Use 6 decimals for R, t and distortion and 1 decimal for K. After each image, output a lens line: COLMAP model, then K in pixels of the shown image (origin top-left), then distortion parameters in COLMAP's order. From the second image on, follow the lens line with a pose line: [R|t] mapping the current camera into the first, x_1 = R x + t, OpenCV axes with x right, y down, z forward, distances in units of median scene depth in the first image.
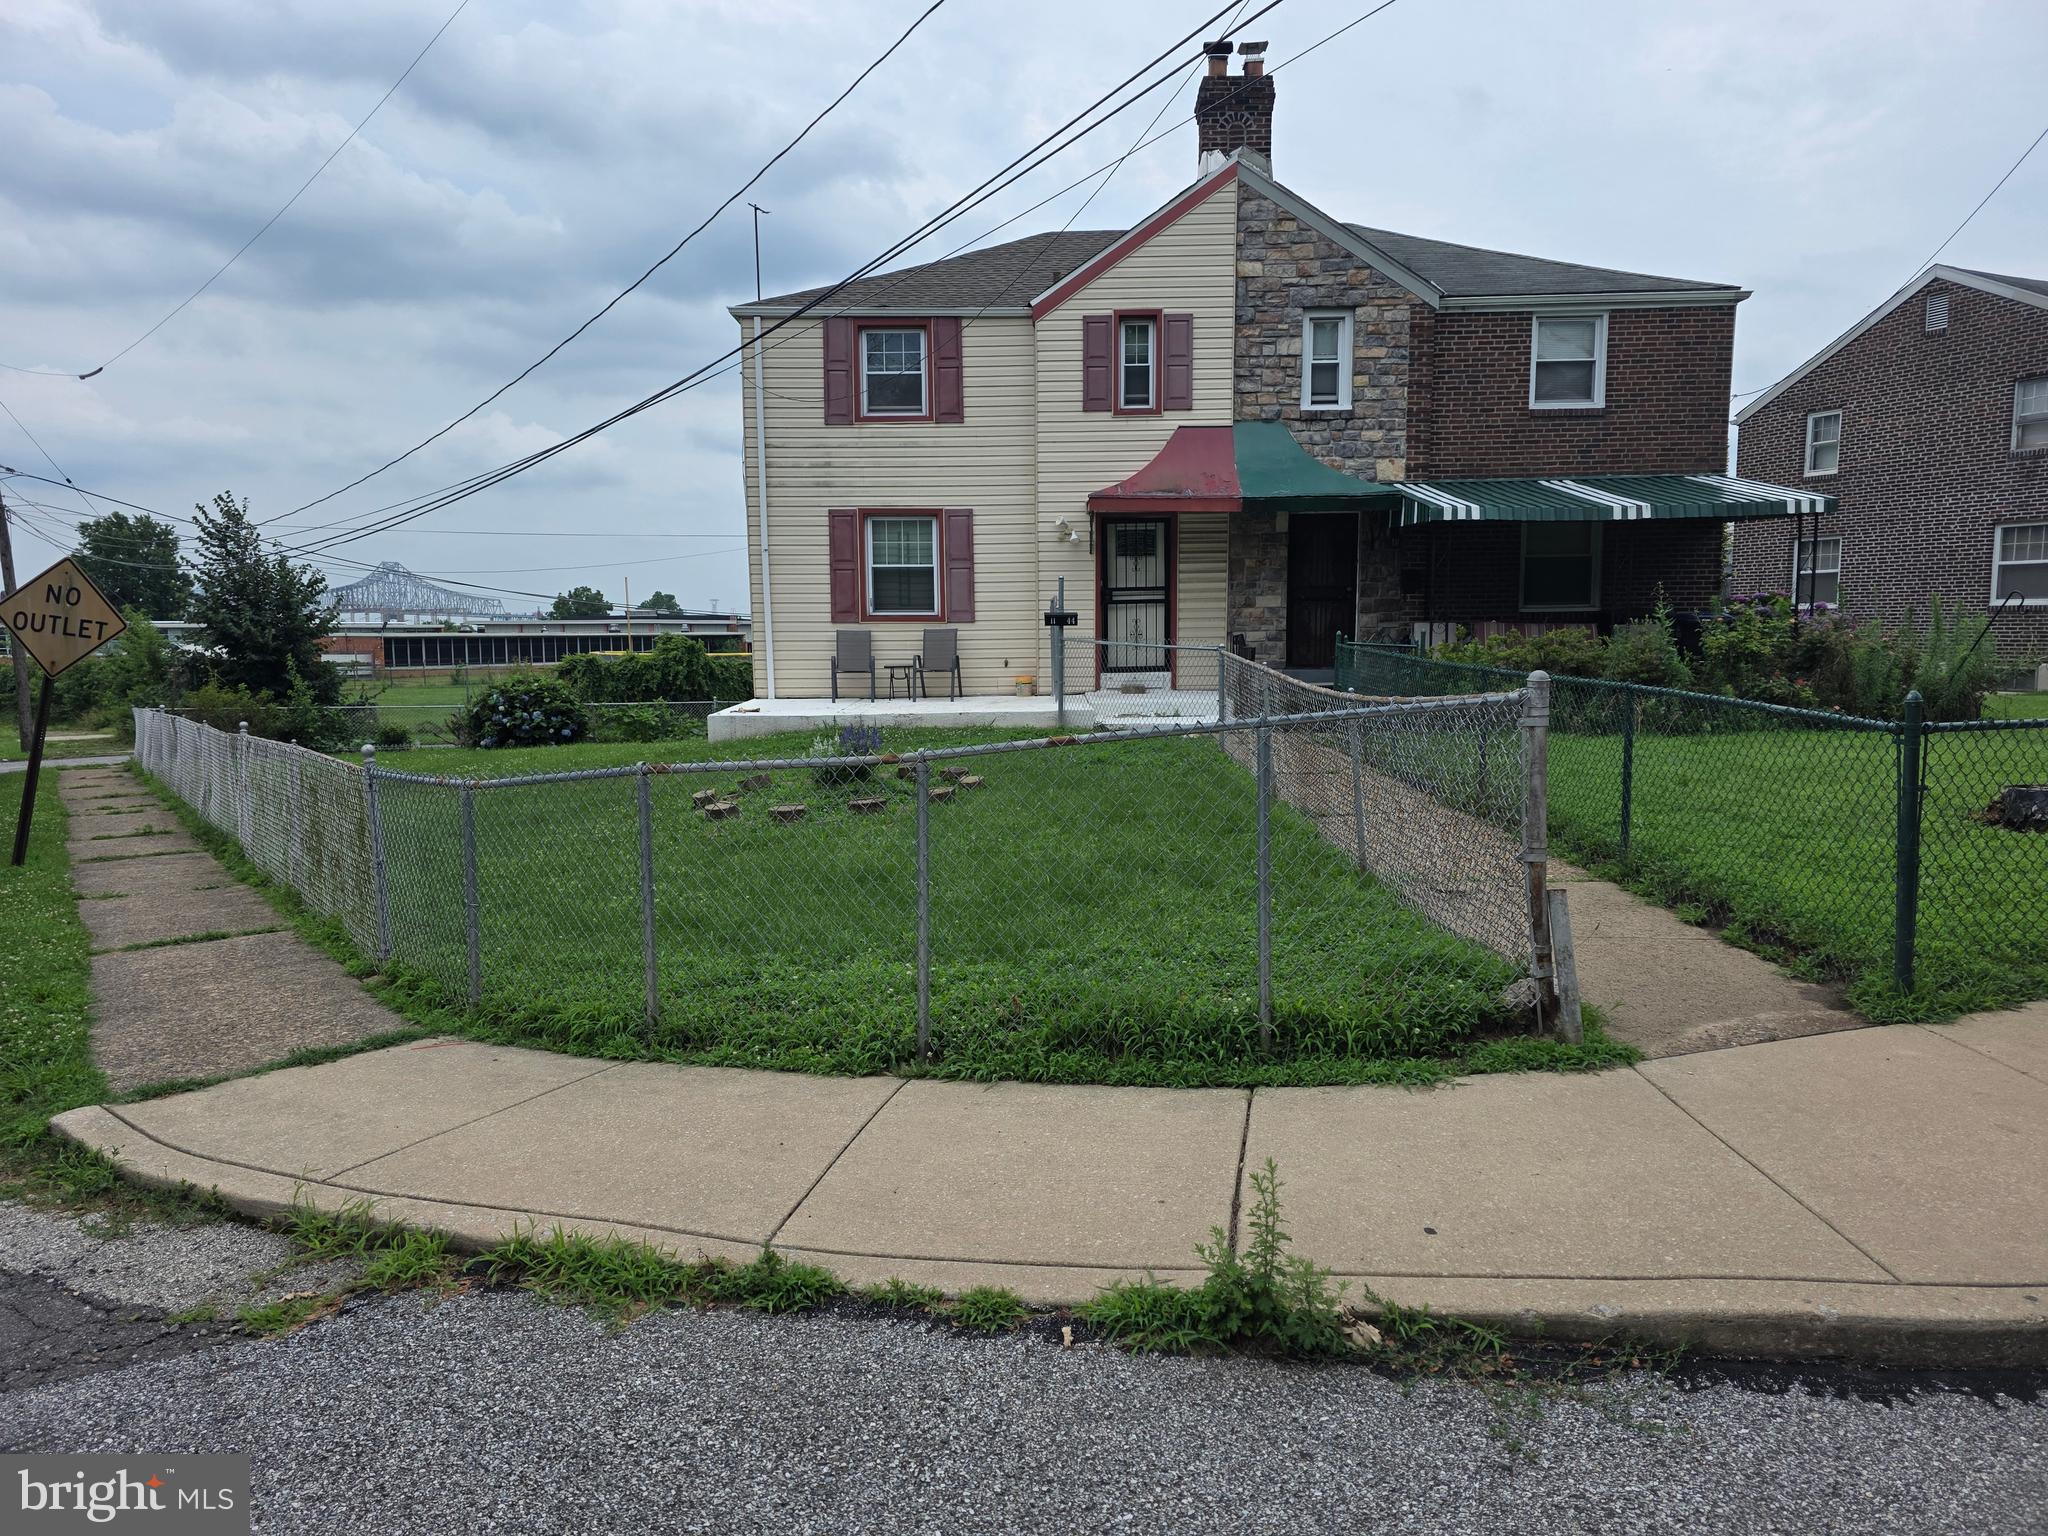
lens RADIAL K [[1385.1, 0, 1011.0], [0, 1385.1, 770.1], [0, 0, 1]] dist [0.070153, -0.034652]
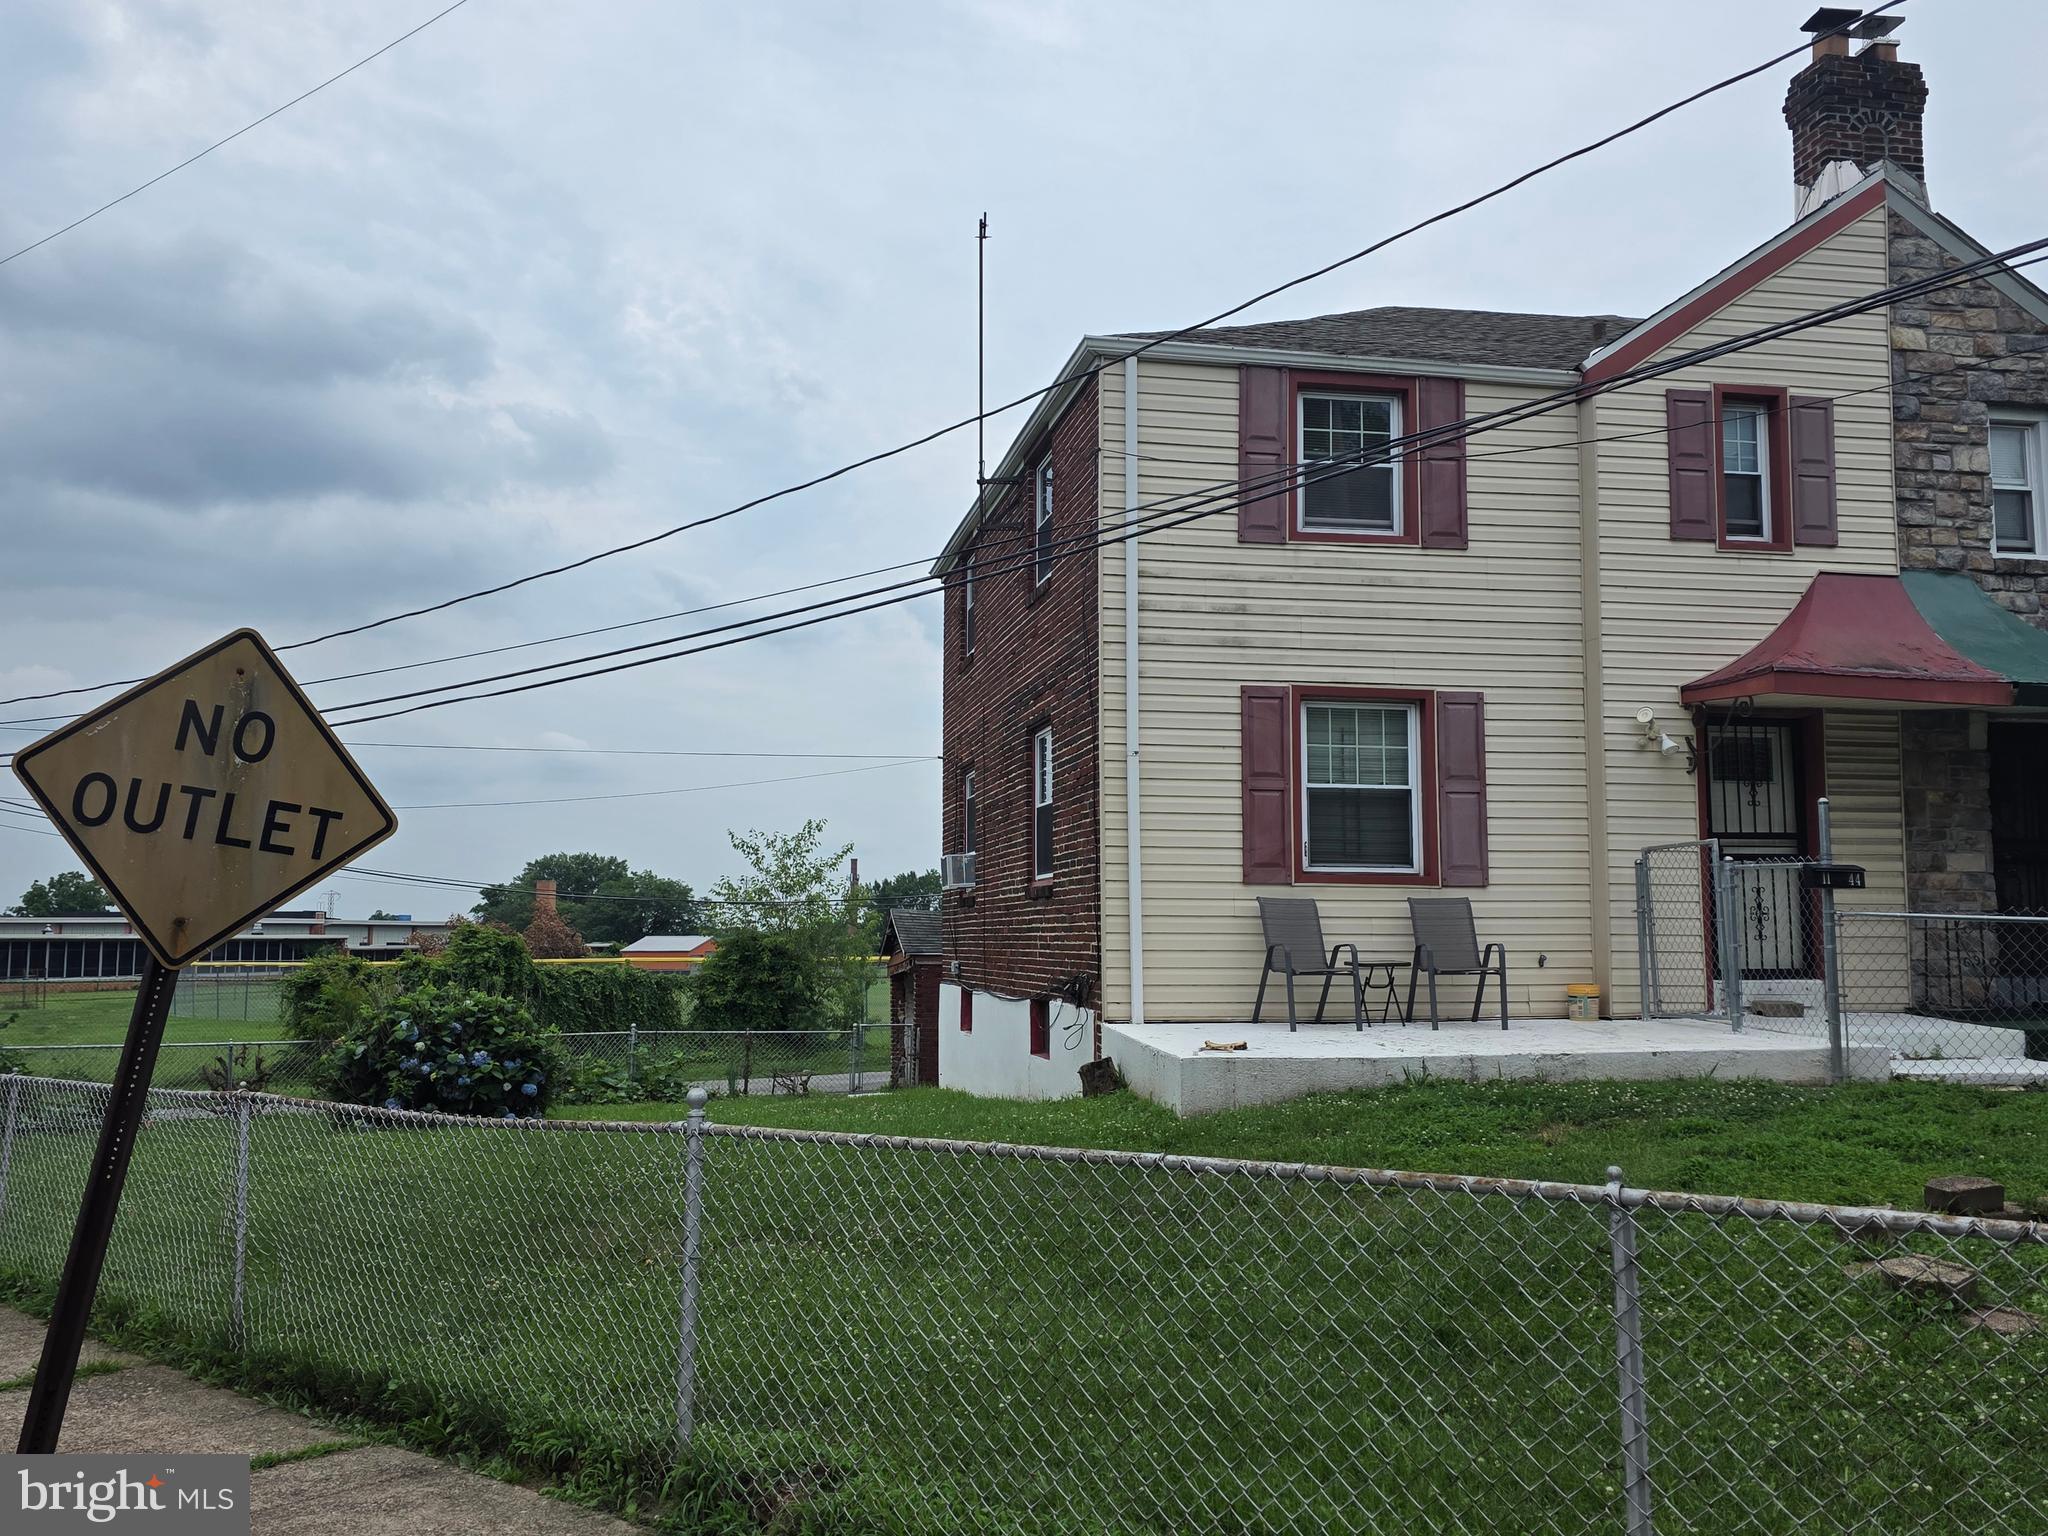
lens RADIAL K [[1729.4, 0, 1024.3], [0, 1729.4, 762.6], [0, 0, 1]] dist [0.073552, -0.030219]
pose [[0.977160, 0.030933, 0.210241, -0.370959], [0.011982, 0.979754, -0.199844, -0.017338], [-0.212166, 0.197799, 0.957006, 0.356563]]
